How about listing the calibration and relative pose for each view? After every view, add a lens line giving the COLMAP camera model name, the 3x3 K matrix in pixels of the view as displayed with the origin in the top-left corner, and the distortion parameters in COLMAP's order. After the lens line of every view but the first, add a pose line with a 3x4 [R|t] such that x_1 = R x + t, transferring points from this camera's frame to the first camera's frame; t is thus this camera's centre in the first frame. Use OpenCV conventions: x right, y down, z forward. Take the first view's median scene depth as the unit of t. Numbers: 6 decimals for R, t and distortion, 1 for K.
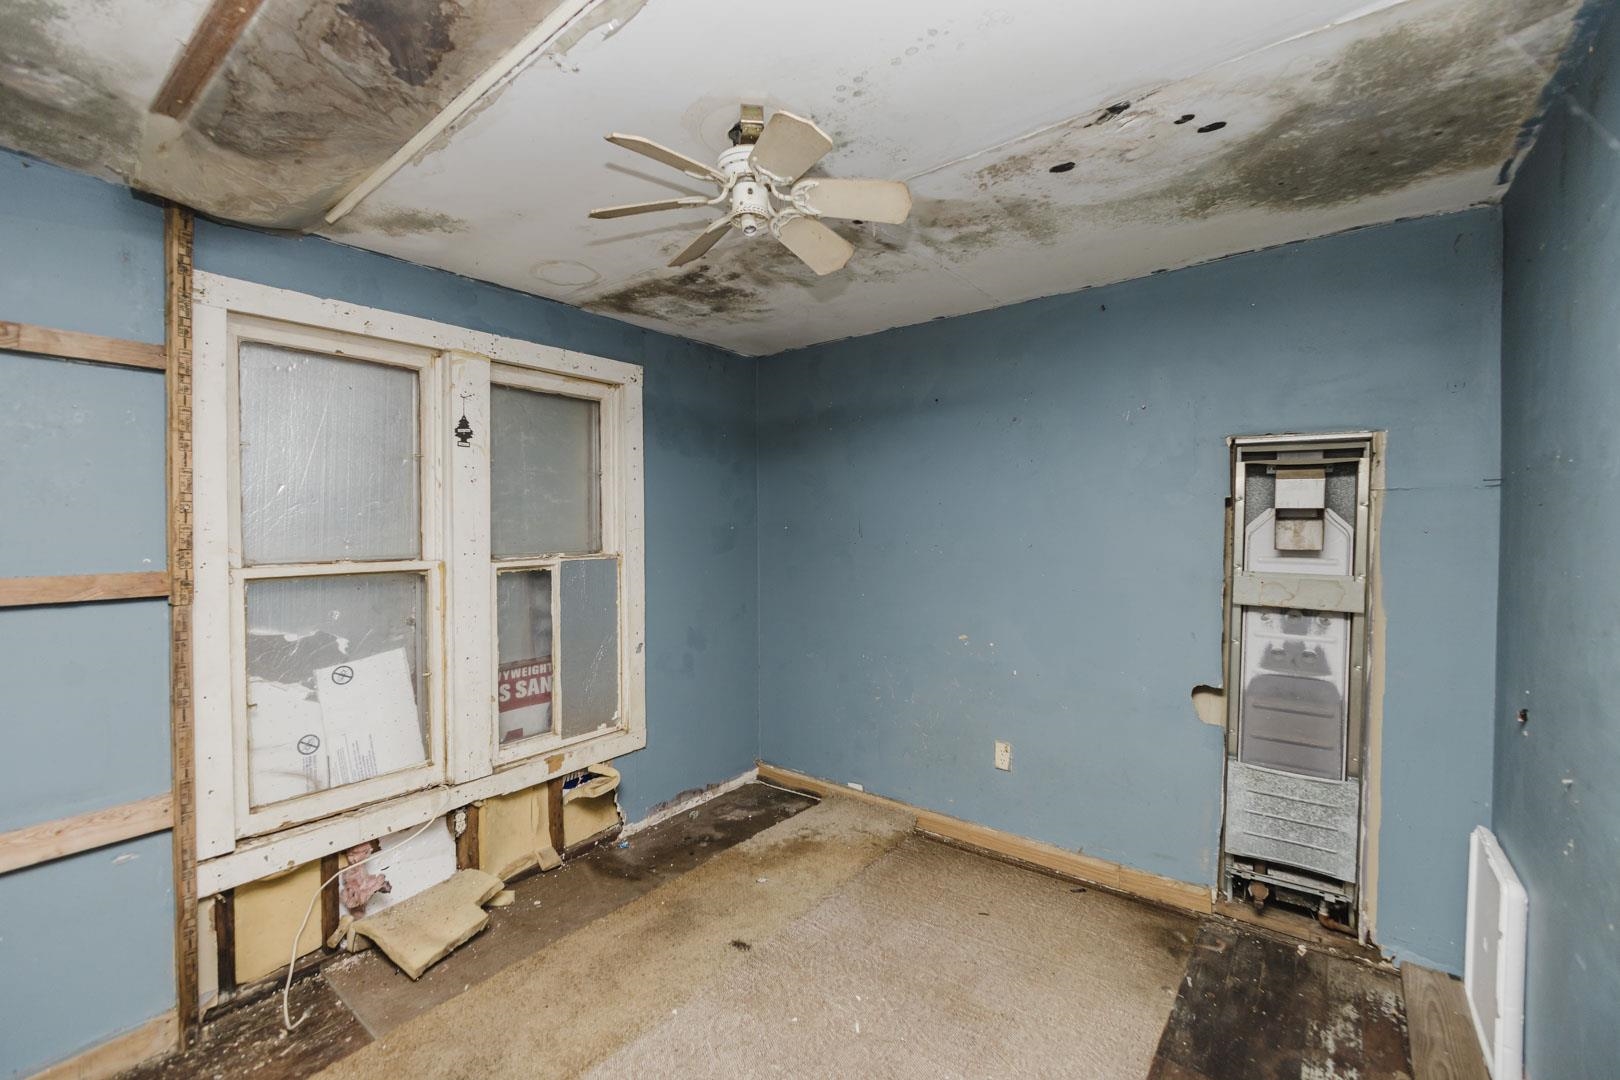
lens RADIAL K [[702.3, 0, 810.0], [0, 702.3, 540.0], [0, 0, 1]] dist [-0.003787, -0.000970]
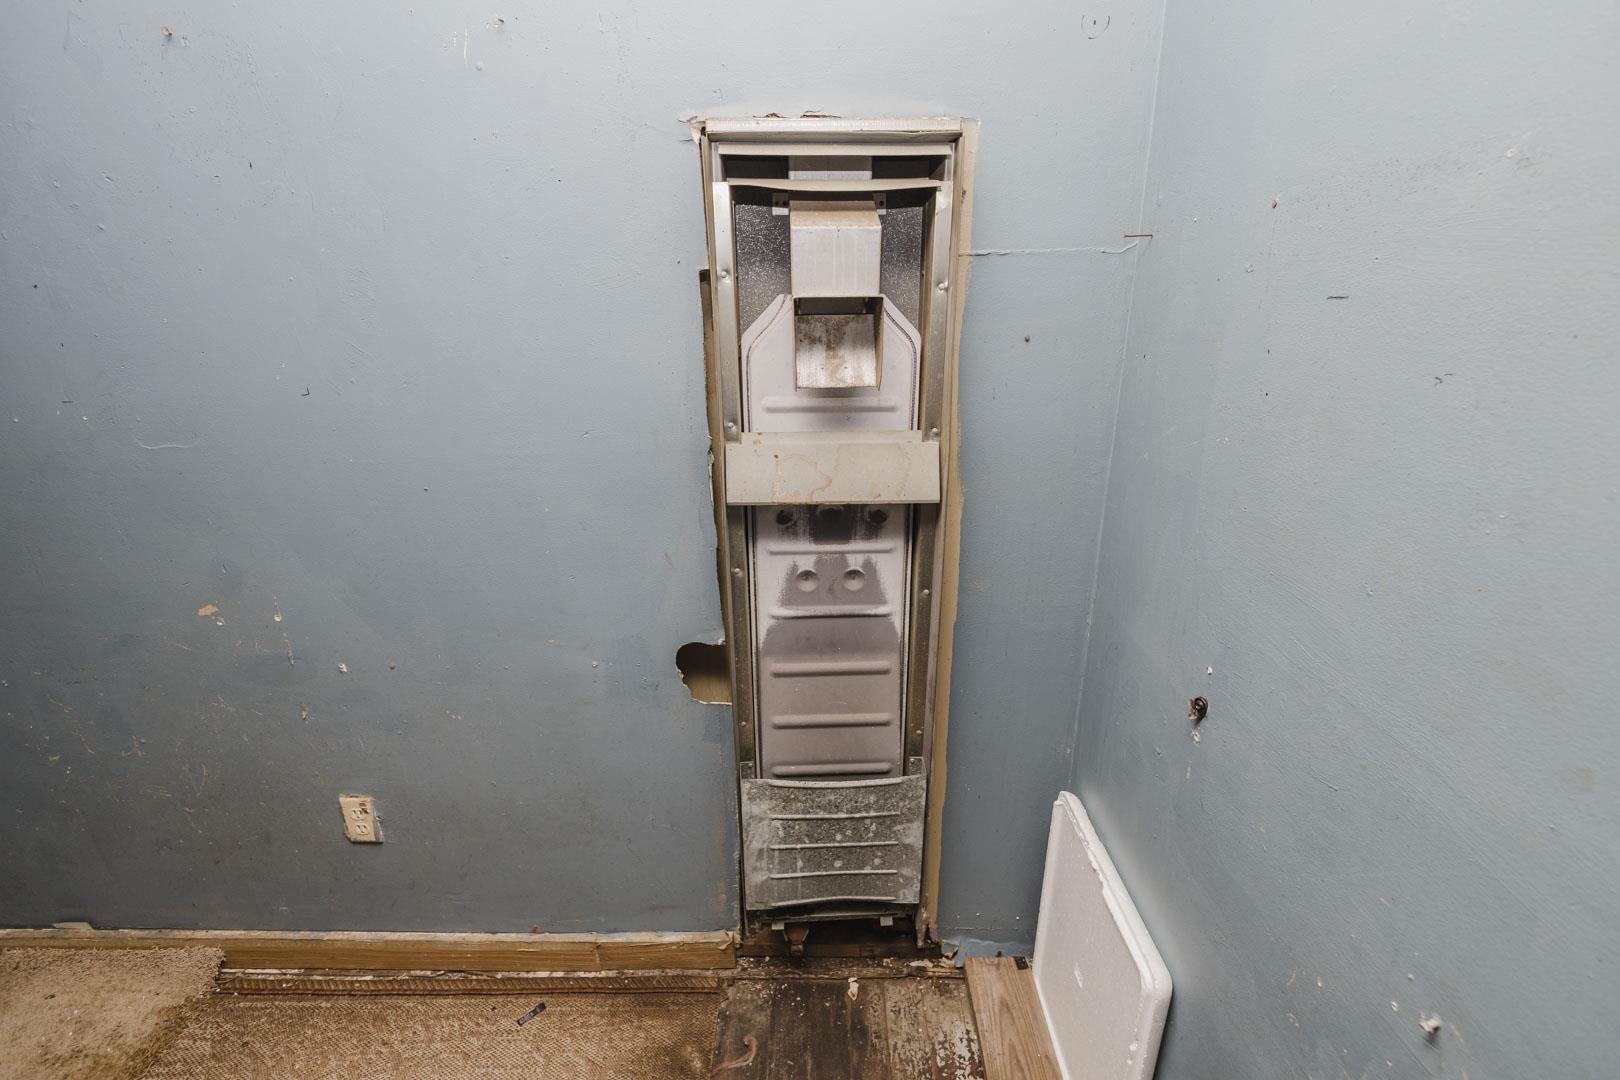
lens RADIAL K [[702.3, 0, 810.0], [0, 702.3, 540.0], [0, 0, 1]] dist [-0.003787, -0.000970]
pose [[0.807982, -0.225892, 0.544185, 0.392371], [0.032933, 0.939460, 0.341073, -0.052412], [-0.588286, -0.257659, 0.766506, 0.607562]]
